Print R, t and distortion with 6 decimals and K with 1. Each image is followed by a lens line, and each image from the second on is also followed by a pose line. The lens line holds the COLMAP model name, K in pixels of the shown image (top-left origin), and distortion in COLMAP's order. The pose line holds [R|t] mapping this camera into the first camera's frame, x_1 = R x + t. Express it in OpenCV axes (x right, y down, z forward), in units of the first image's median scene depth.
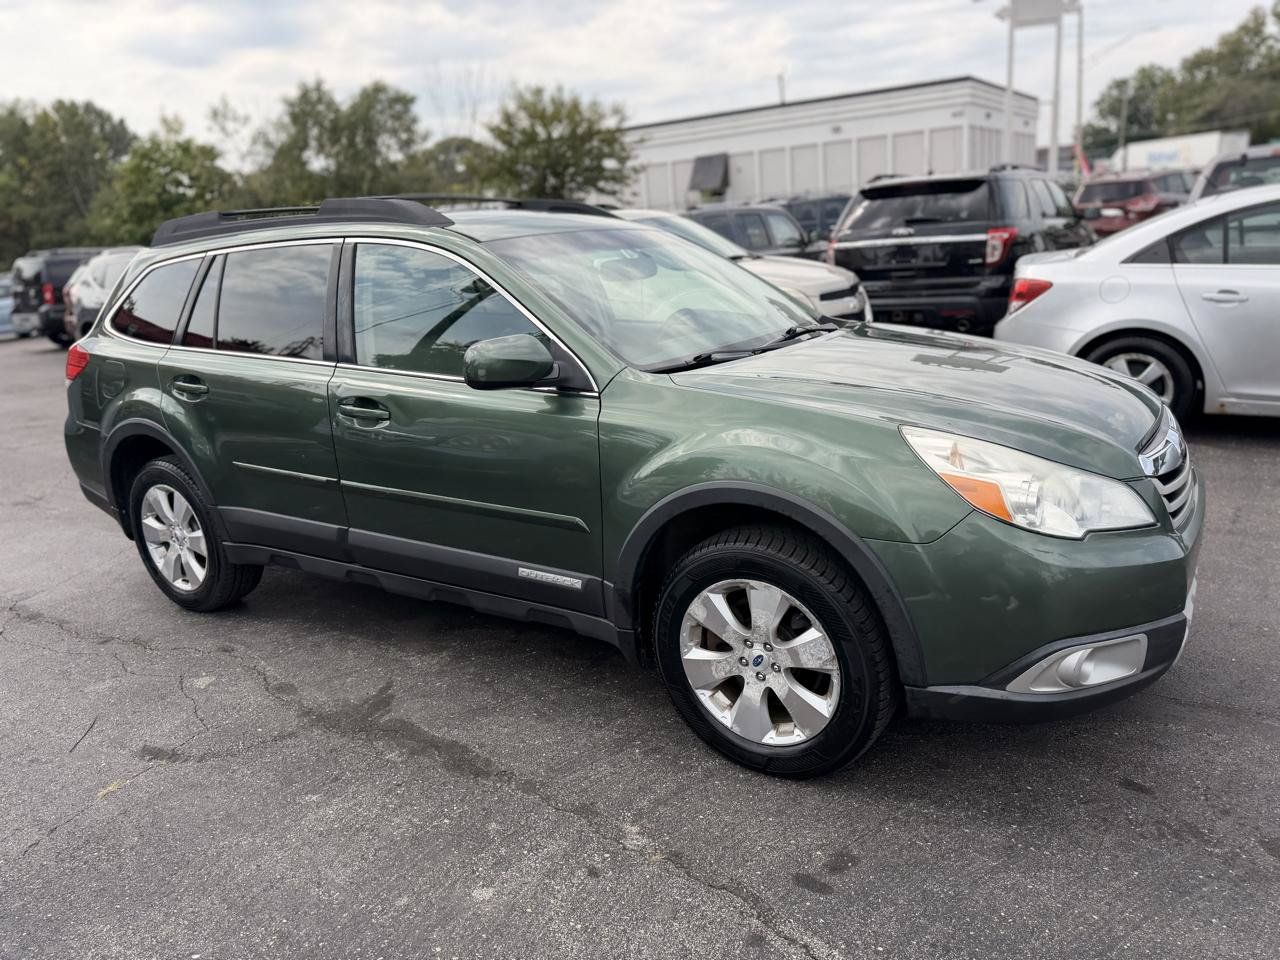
lens RADIAL K [[907.6, 0, 643.7], [0, 907.6, 476.3], [0, 0, 1]] dist [0.018621, -0.026190]
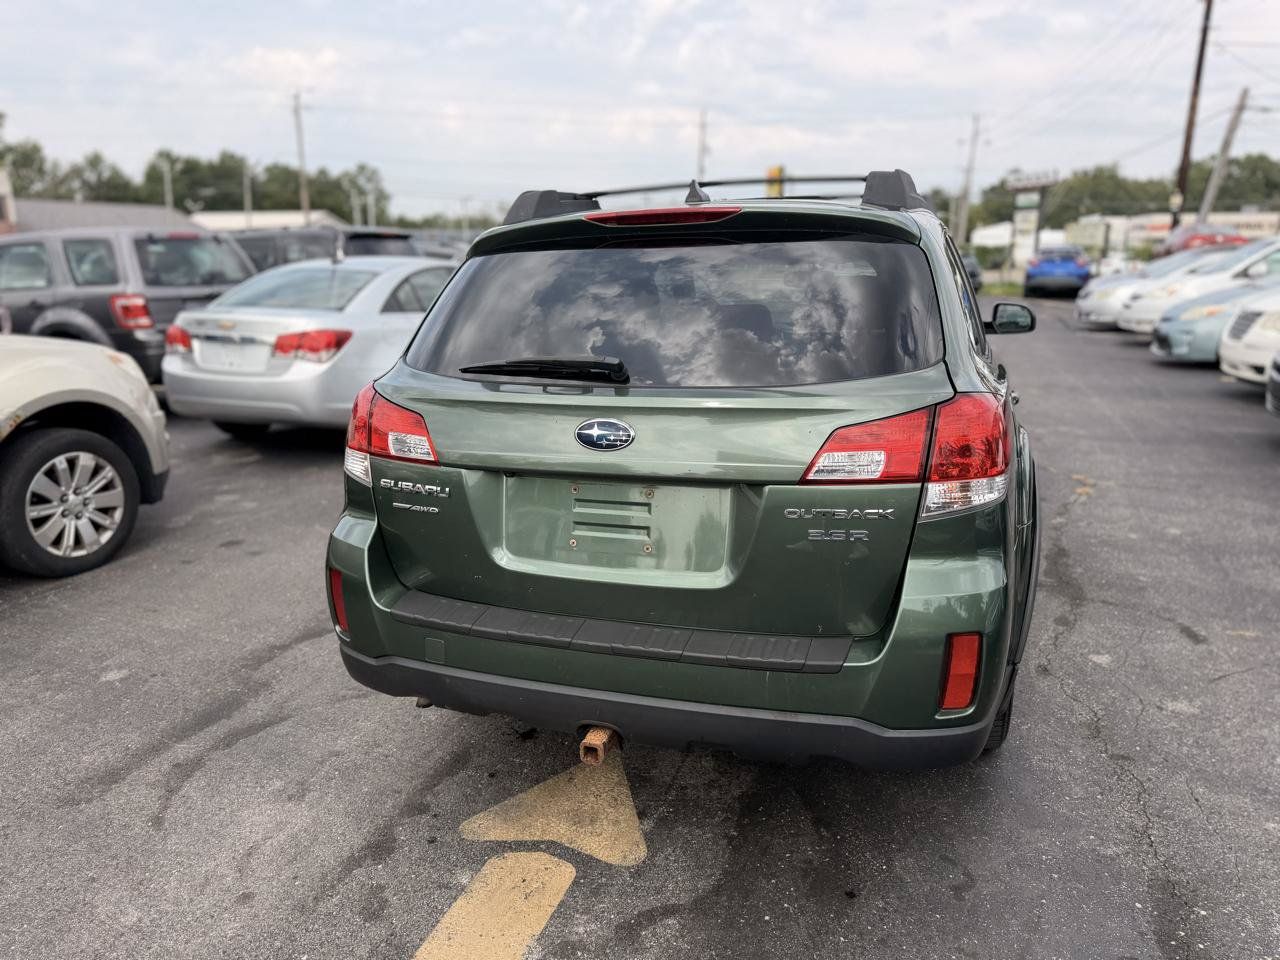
lens RADIAL K [[907.6, 0, 648.3], [0, 907.6, 477.7], [0, 0, 1]] dist [0.018621, -0.026190]
pose [[-0.234162, -0.151815, 0.960271, -1.159965], [0.281740, 0.934750, 0.216483, -0.283057], [-0.930479, 0.321239, -0.176111, 1.407760]]
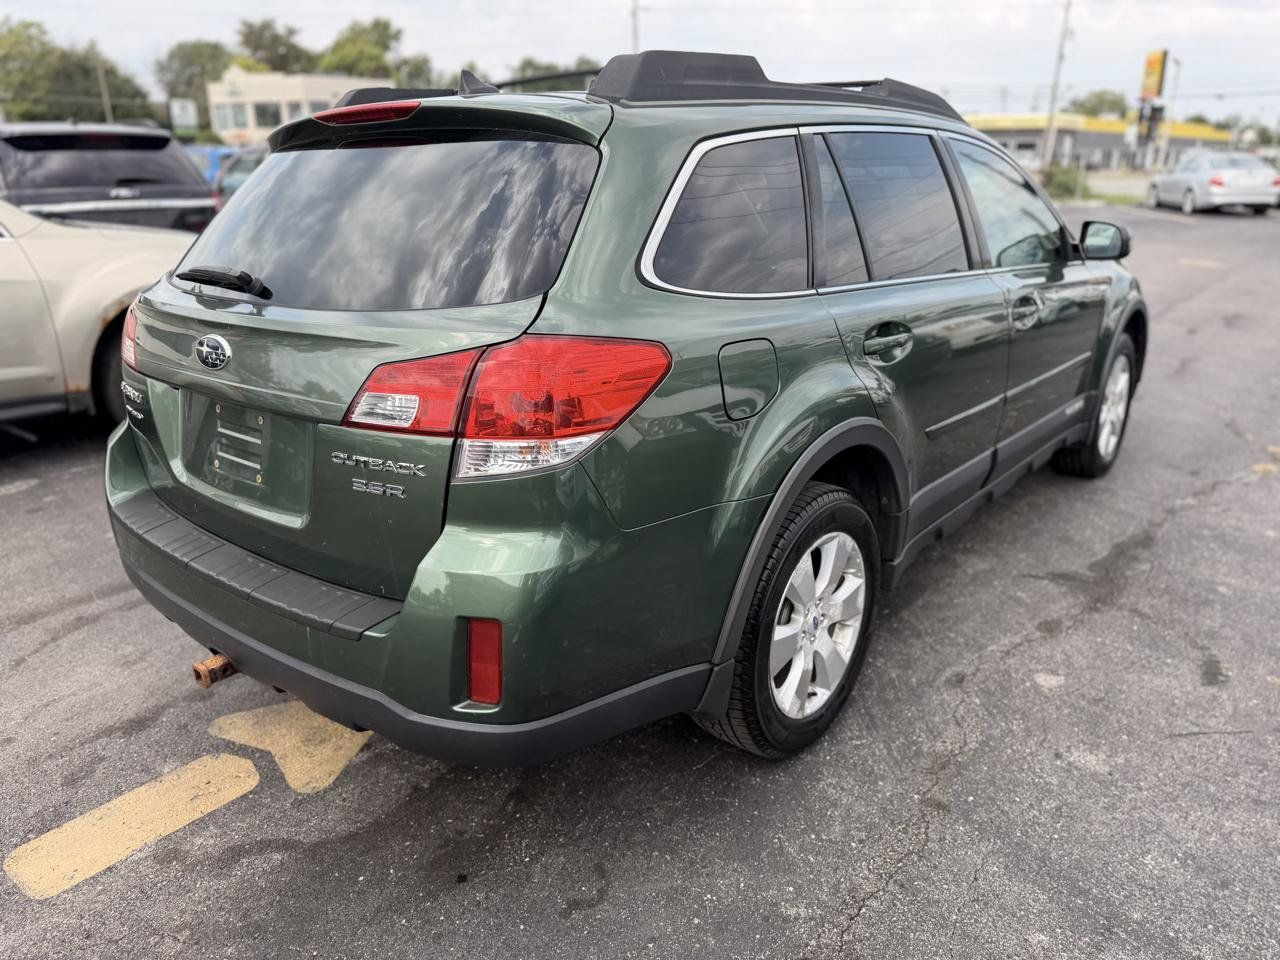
lens RADIAL K [[907.6, 0, 645.0], [0, 907.6, 475.6], [0, 0, 1]] dist [0.018621, -0.026190]
pose [[0.119950, -0.249658, 0.960876, -1.113205], [0.260995, 0.941749, 0.212108, -0.181523], [-0.957859, 0.225341, 0.178122, 1.033081]]
